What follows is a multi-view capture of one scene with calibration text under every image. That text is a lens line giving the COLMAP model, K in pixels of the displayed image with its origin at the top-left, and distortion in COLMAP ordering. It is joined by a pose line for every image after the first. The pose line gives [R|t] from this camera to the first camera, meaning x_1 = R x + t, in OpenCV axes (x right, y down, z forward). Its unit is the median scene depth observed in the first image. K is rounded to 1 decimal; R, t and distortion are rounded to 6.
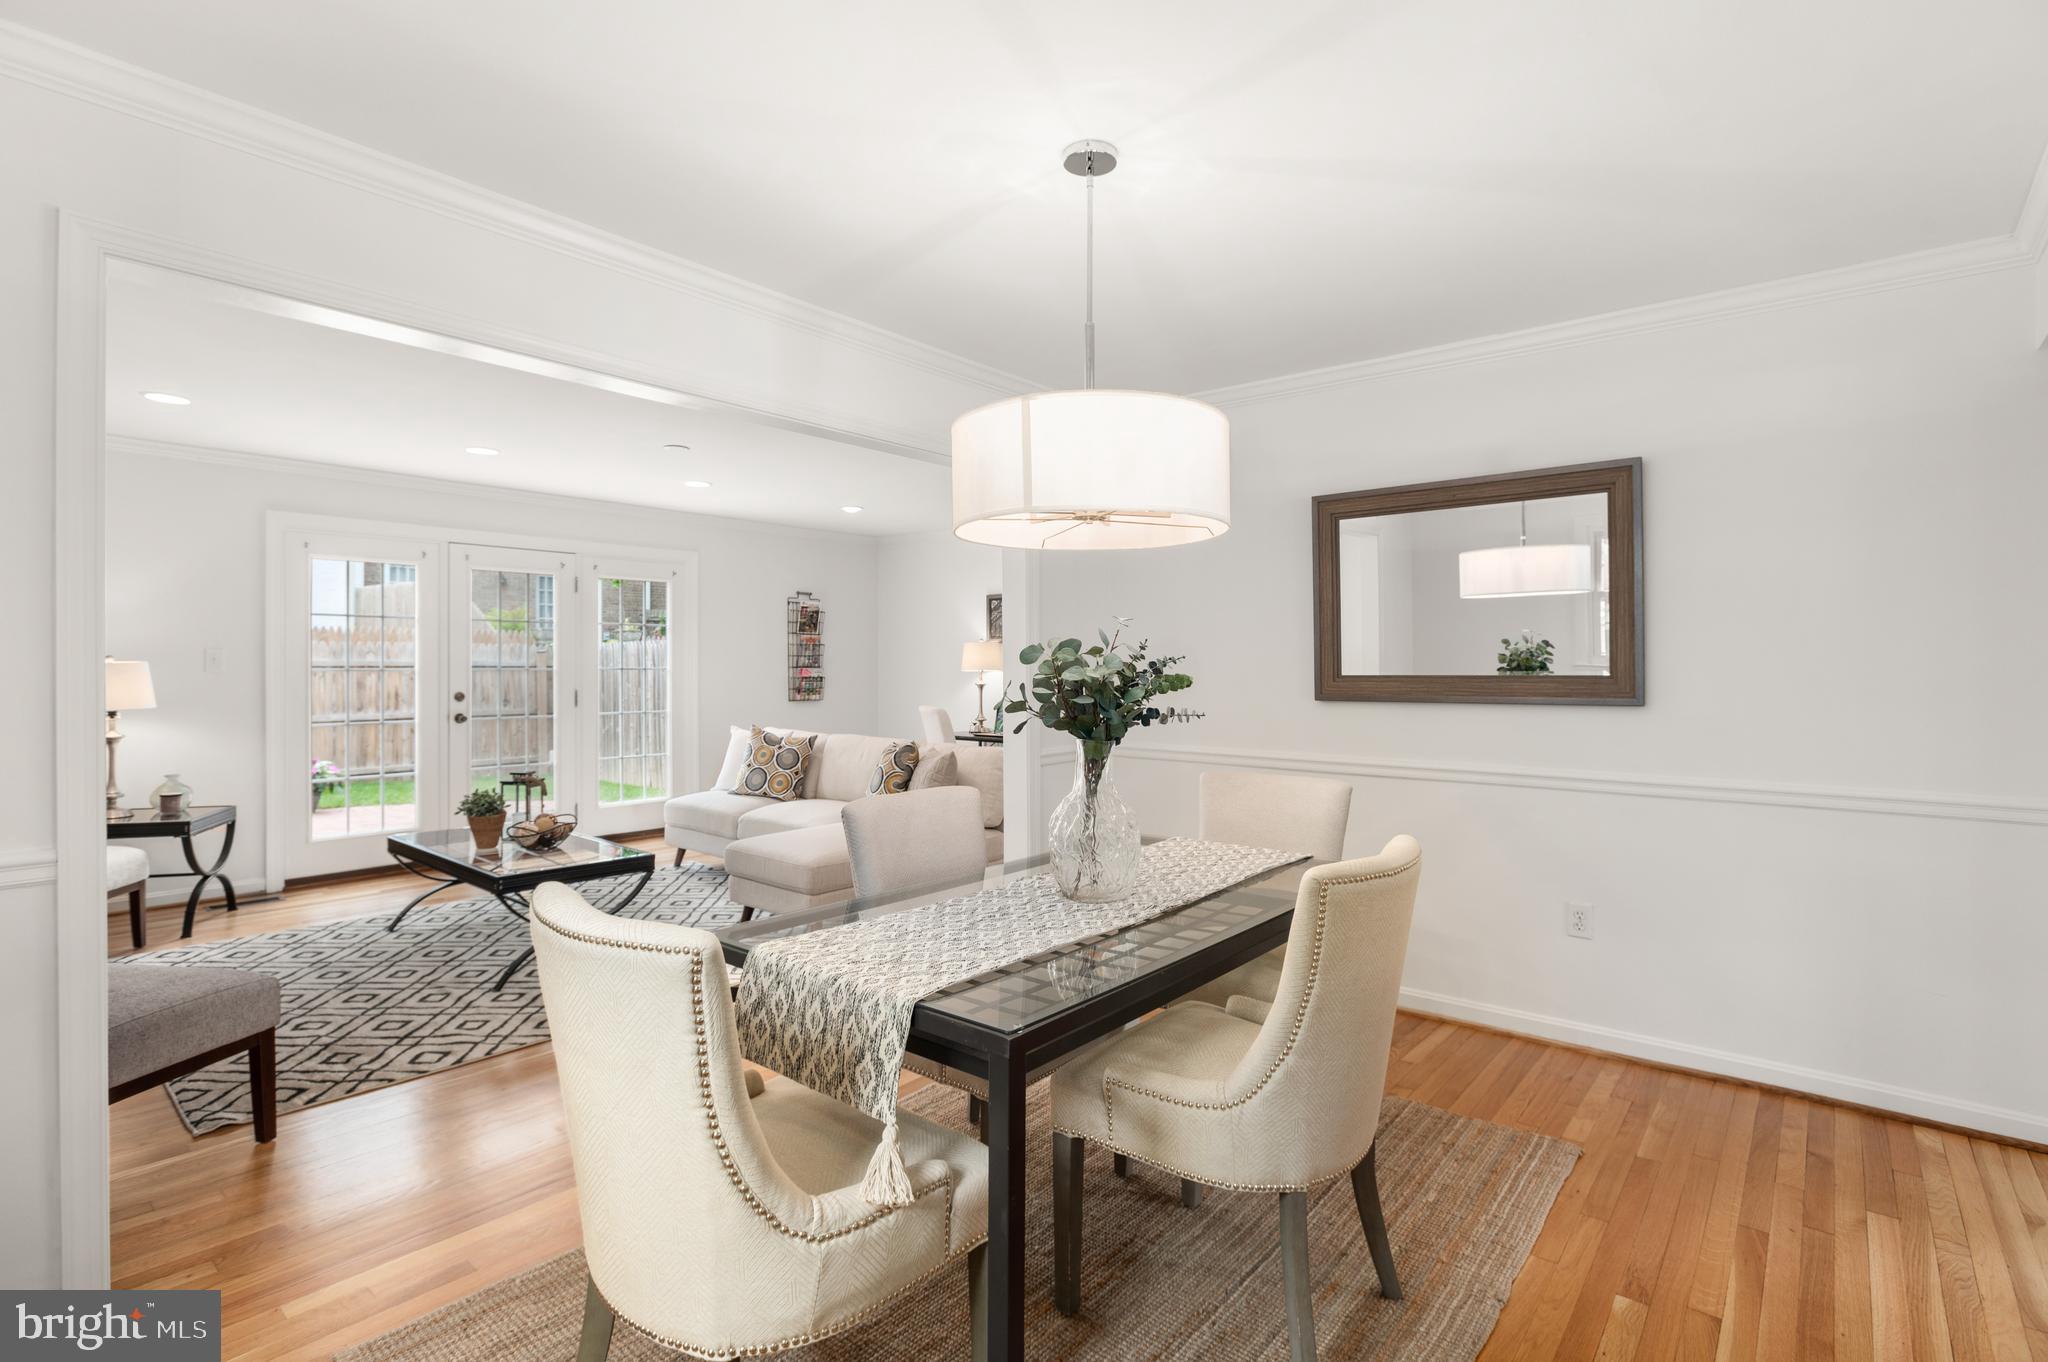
lens RADIAL K [[983.5, 0, 1018.7], [0, 983.5, 662.7], [0, 0, 1]] dist [-0.007232, -0.000533]
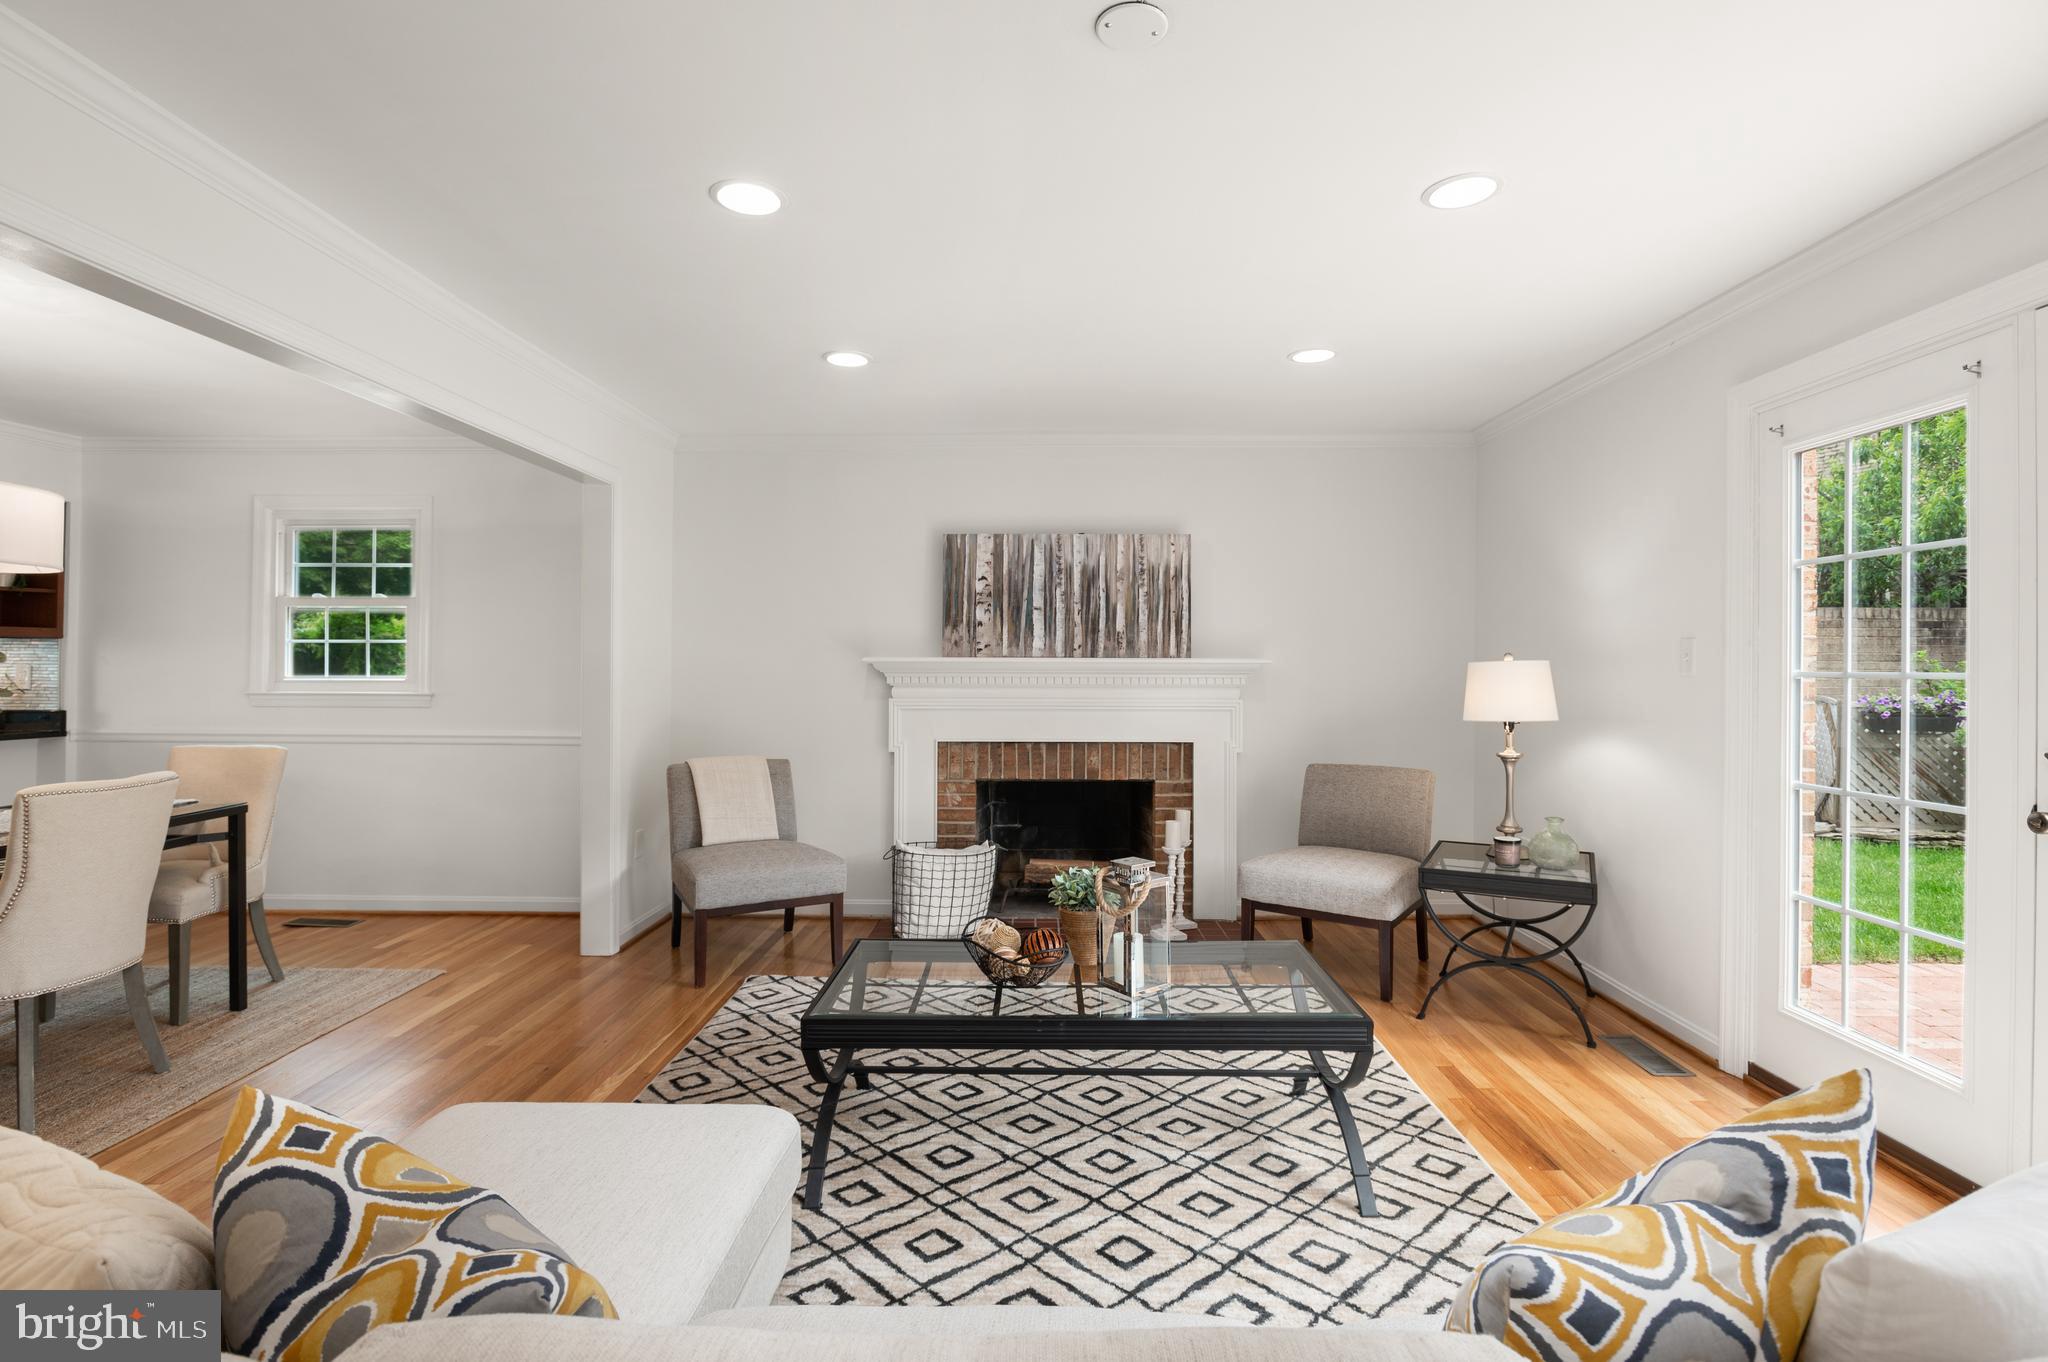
lens RADIAL K [[983.5, 0, 1018.7], [0, 983.5, 662.7], [0, 0, 1]] dist [-0.007232, -0.000533]
pose [[-0.776285, -0.006192, -0.630352, -0.106382], [-0.000083, 0.999953, -0.009721, 0.008330], [0.630382, -0.007494, -0.776249, 1.252166]]
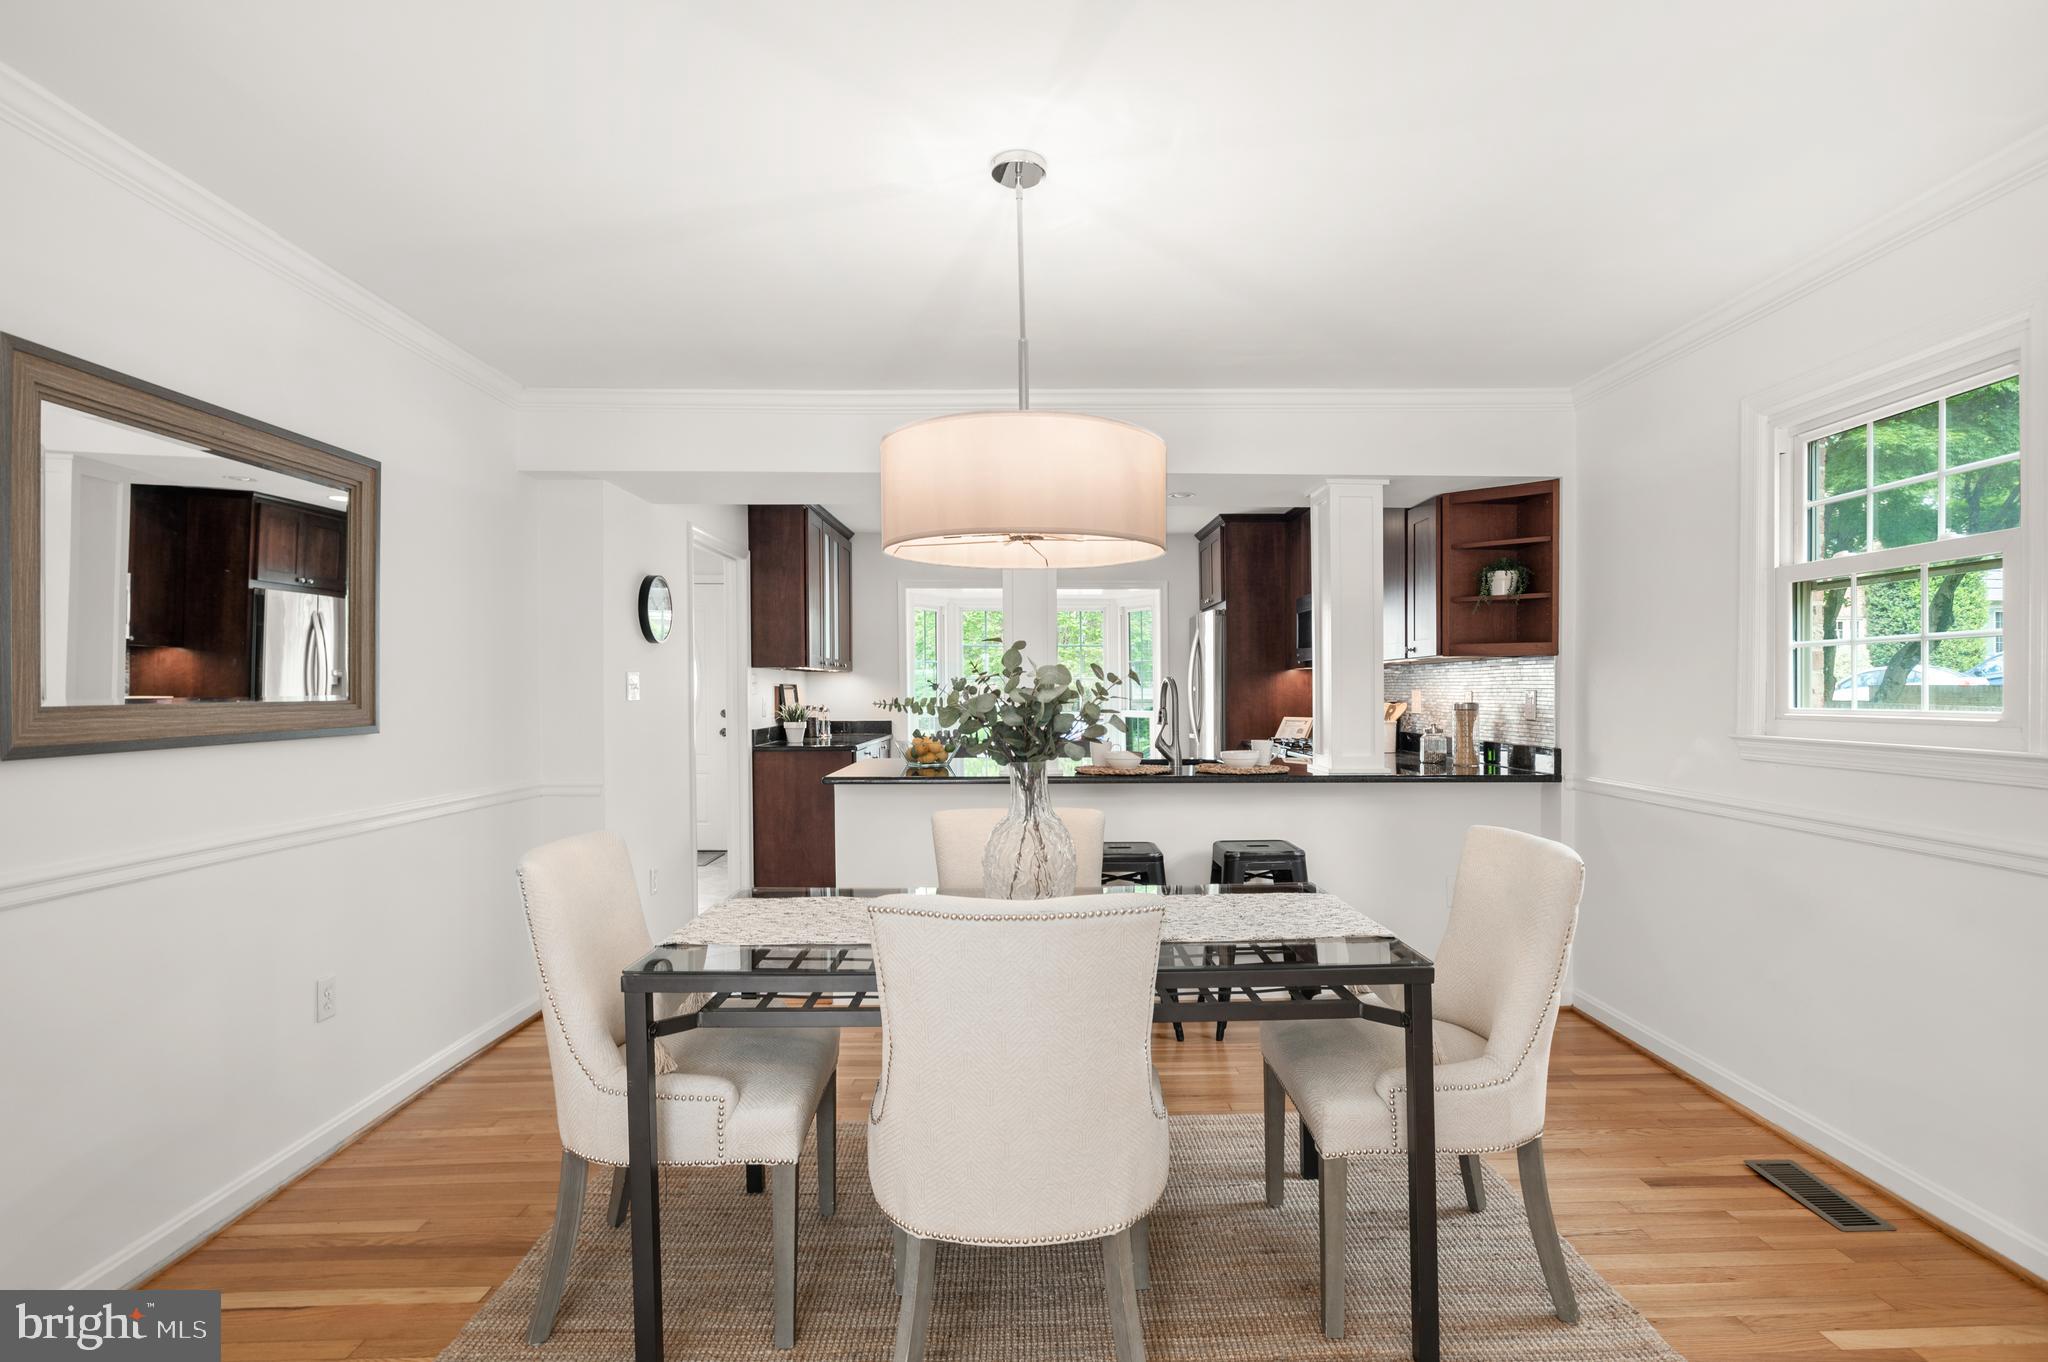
lens RADIAL K [[1006.3, 0, 1046.4], [0, 1006.3, 686.9], [0, 0, 1]] dist [-0.012973, -0.000387]
pose [[-0.662319, 0.003579, 0.749213, -0.297301], [-0.001125, 0.999983, -0.005772, 0.004810], [-0.749221, -0.004666, -0.662304, 0.704373]]
